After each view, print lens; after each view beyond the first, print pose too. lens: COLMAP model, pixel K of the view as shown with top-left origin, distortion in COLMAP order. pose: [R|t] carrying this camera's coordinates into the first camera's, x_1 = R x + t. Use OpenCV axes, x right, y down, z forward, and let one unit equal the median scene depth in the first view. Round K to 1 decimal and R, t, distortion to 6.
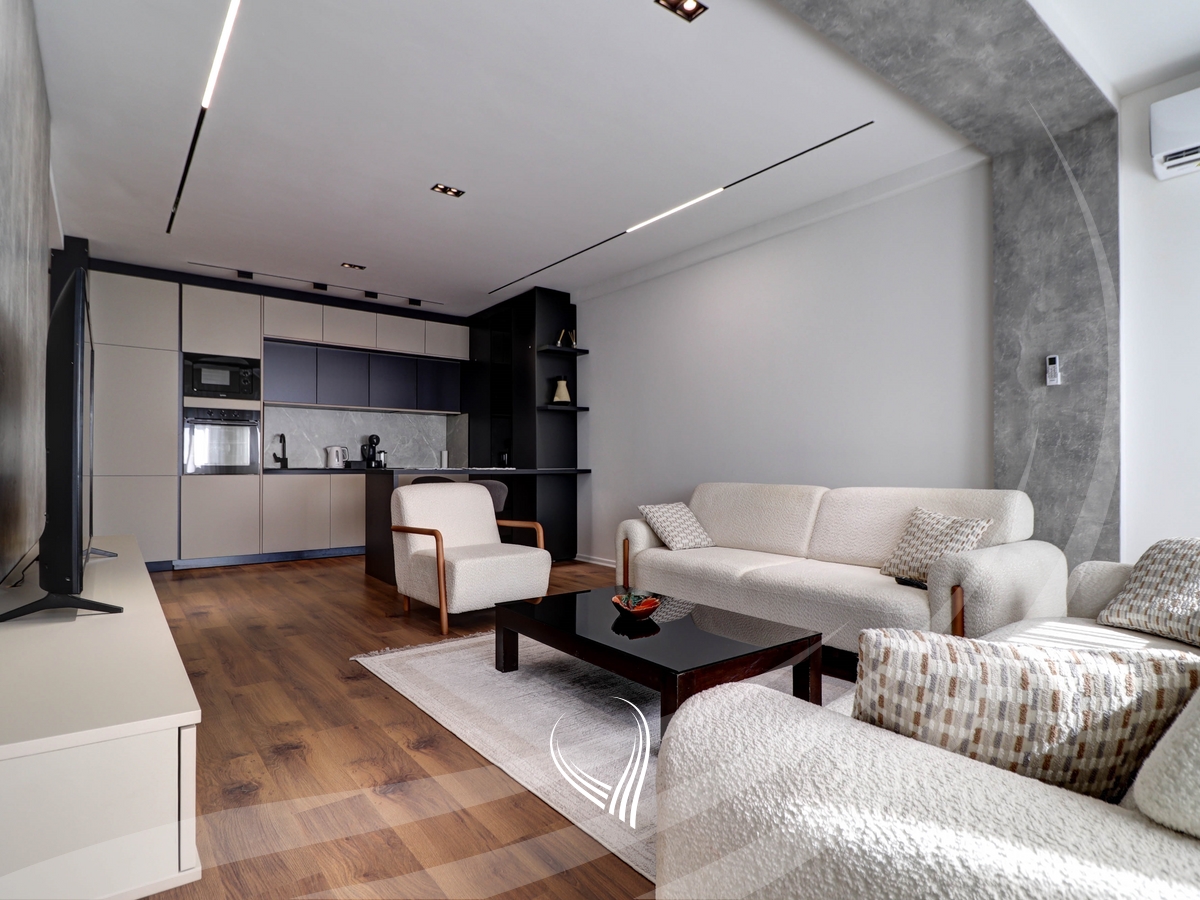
lens RADIAL K [[641.6, 0, 600.6], [0, 641.6, 463.0], [0, 0, 1]] dist [-0.000953, -0.001038]
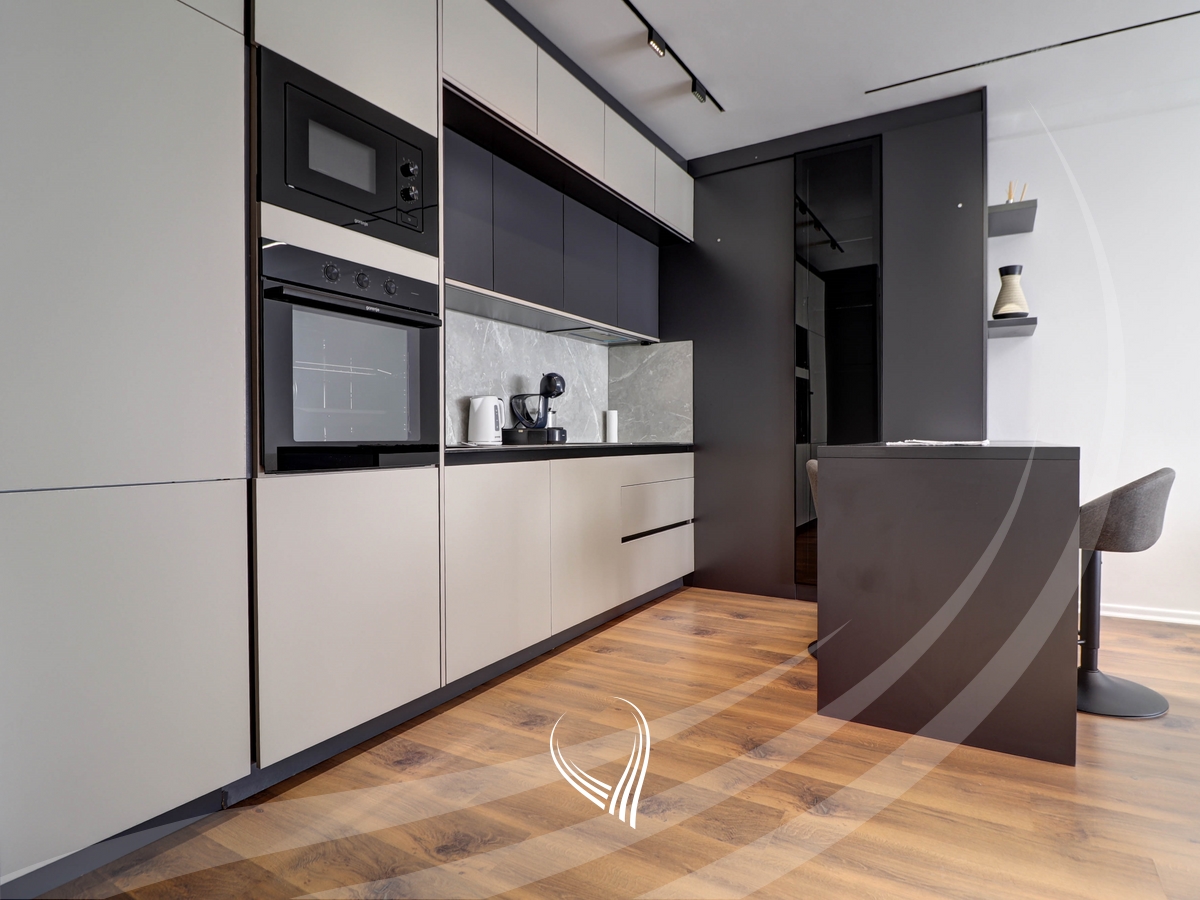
lens RADIAL K [[641.6, 0, 599.8], [0, 641.6, 439.9], [0, 0, 1]] dist [-0.000953, -0.001038]
pose [[0.919224, -0.014157, 0.393480, -0.592690], [0.011536, 0.999893, 0.009026, 0.001038], [-0.393565, -0.003757, 0.919289, 0.644438]]
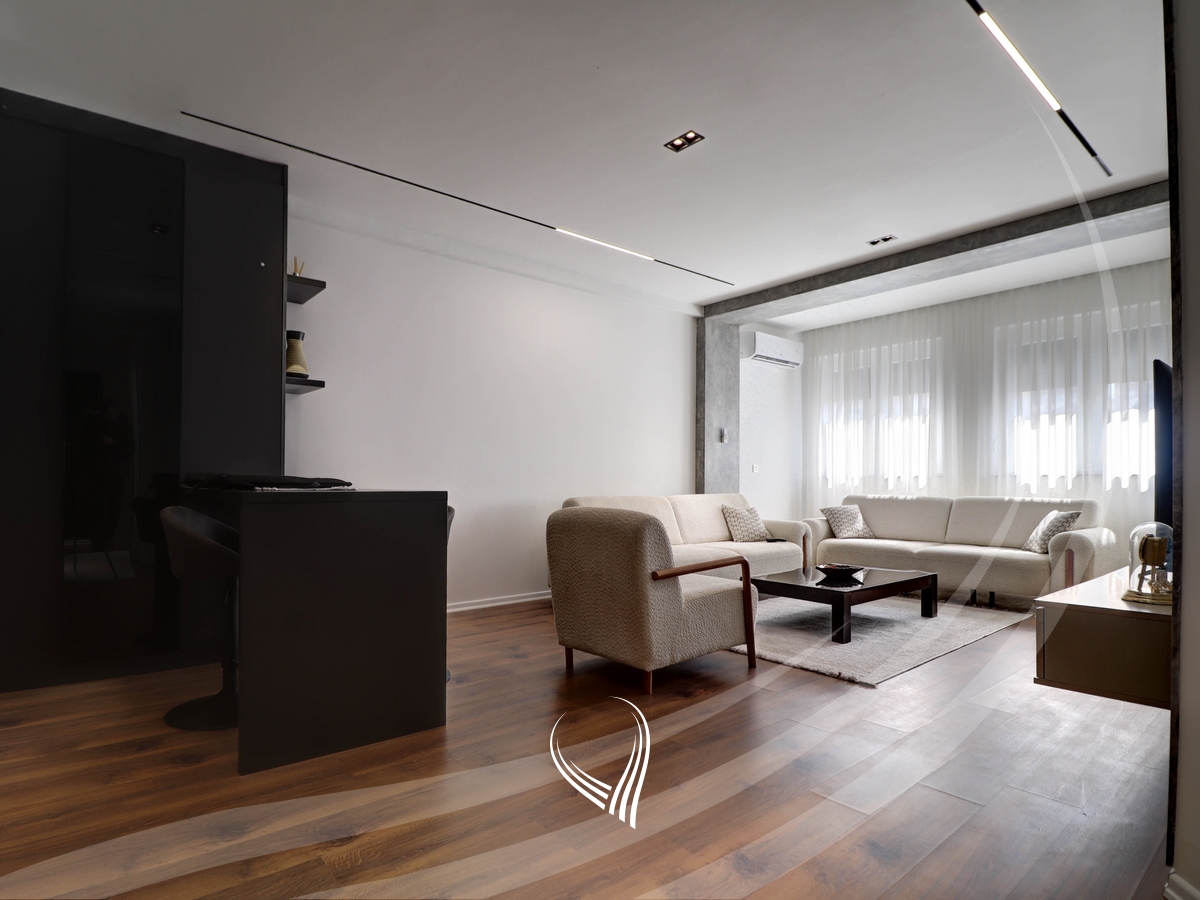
lens RADIAL K [[641.6, 0, 594.9], [0, 641.6, 472.8], [0, 0, 1]] dist [-0.000953, -0.001038]
pose [[-0.031329, 0.007826, 0.999478, -0.819664], [-0.010614, 0.999910, -0.008162, -0.001995], [-0.999453, -0.010864, -0.031243, 0.898785]]
